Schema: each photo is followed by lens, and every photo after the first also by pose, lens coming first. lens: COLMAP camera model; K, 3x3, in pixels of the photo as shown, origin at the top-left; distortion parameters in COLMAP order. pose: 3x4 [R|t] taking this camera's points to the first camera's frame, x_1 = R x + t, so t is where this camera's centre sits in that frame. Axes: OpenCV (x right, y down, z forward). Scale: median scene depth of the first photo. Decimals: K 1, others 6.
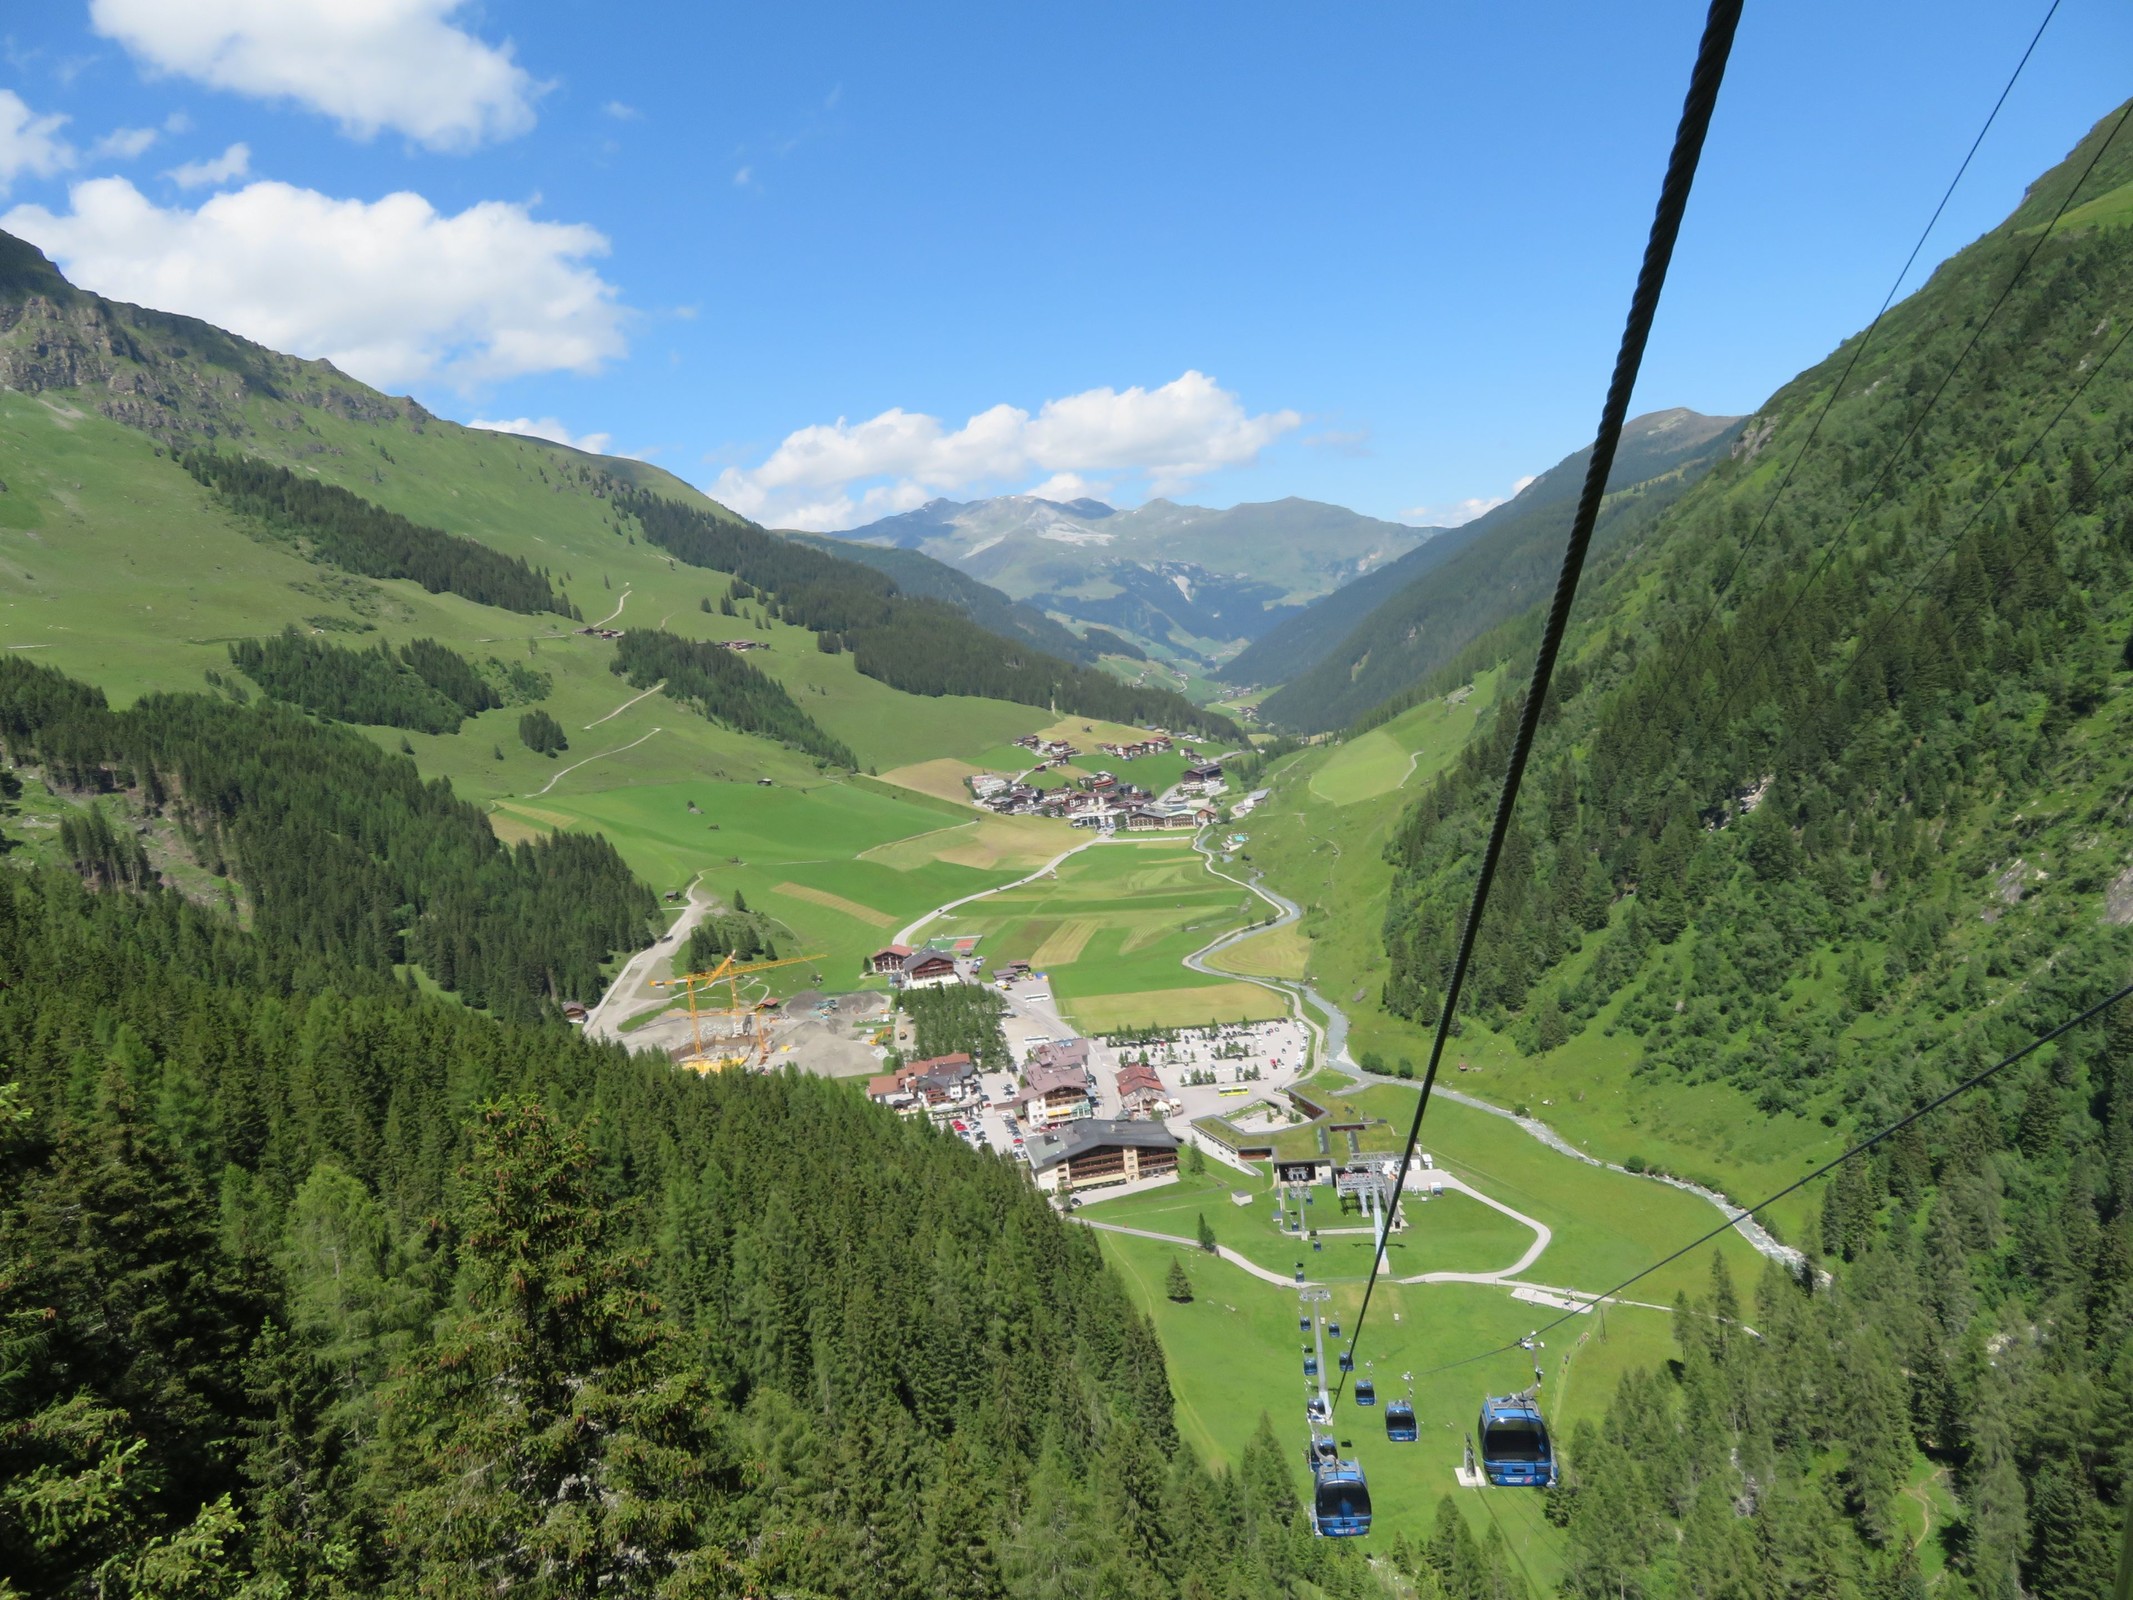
lens RADIAL K [[1524.2, 0, 1066.5], [0, 1524.2, 800.0], [0, 0, 1]] dist [-0.017924, 0.015189]
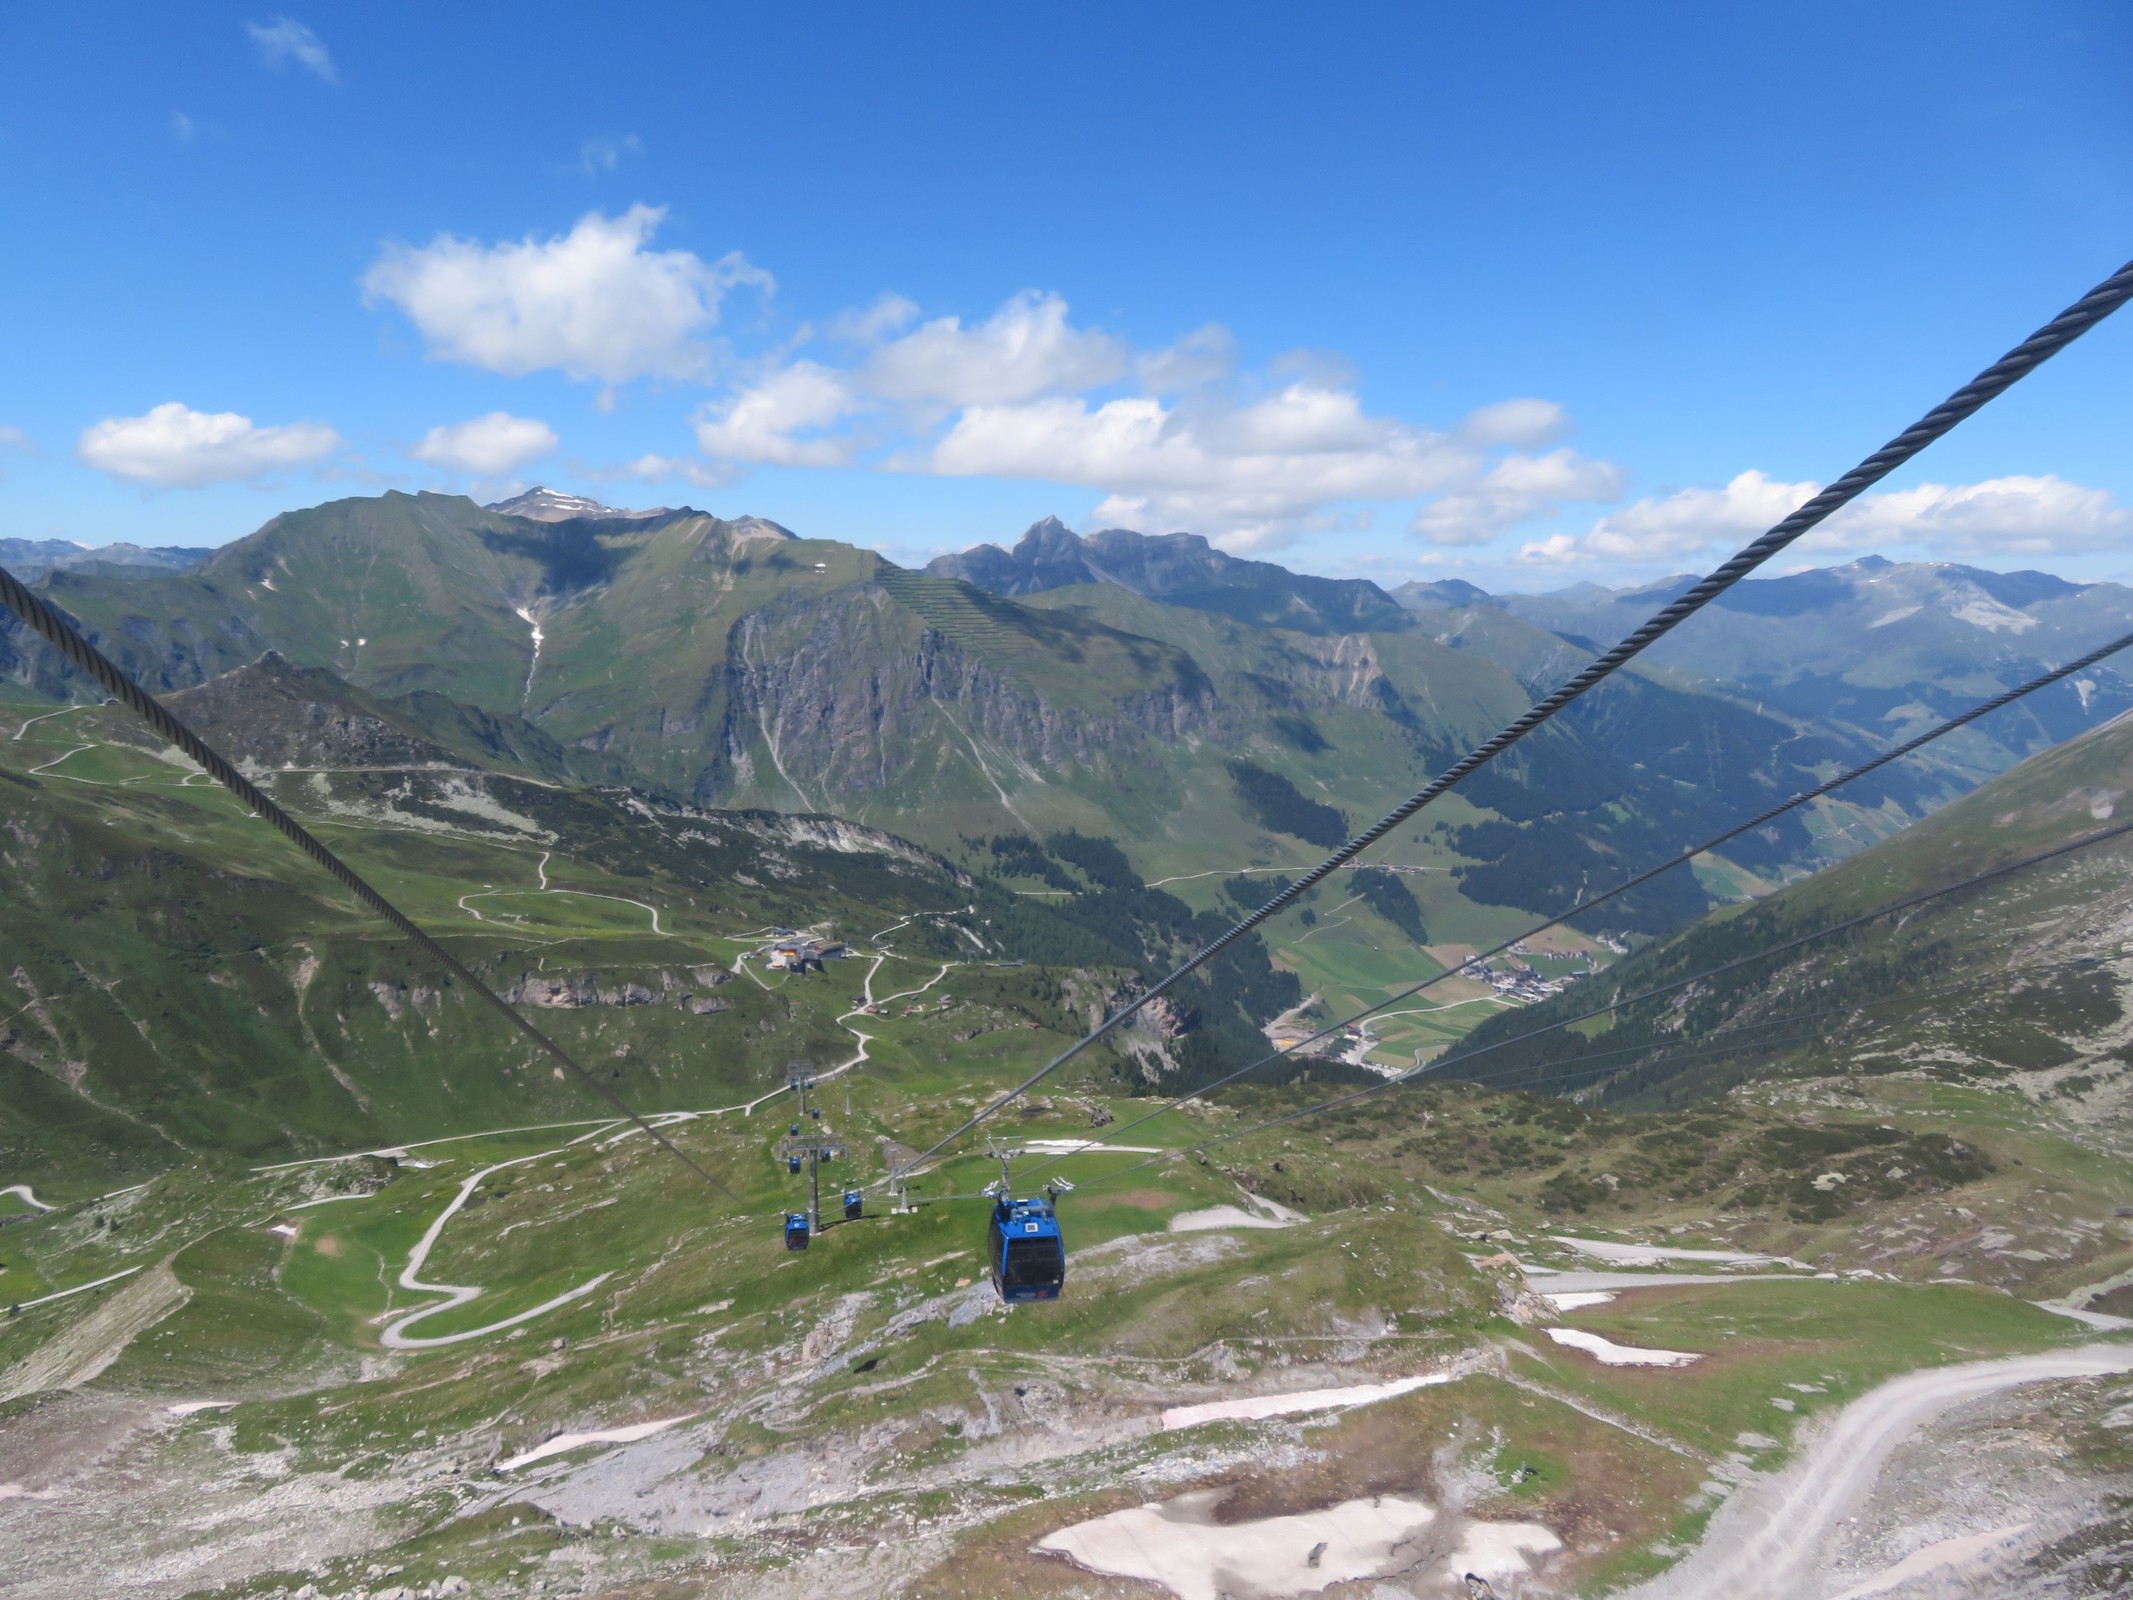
lens RADIAL K [[1526.0, 0, 1066.5], [0, 1526.0, 800.0], [0, 0, 1]] dist [-0.016884, -0.009351]
pose [[0.799605, 0.195870, -0.567685, 1.336461], [-0.163192, 0.980612, 0.108482, -0.731503], [0.577928, 0.005899, 0.816067, -2.484340]]
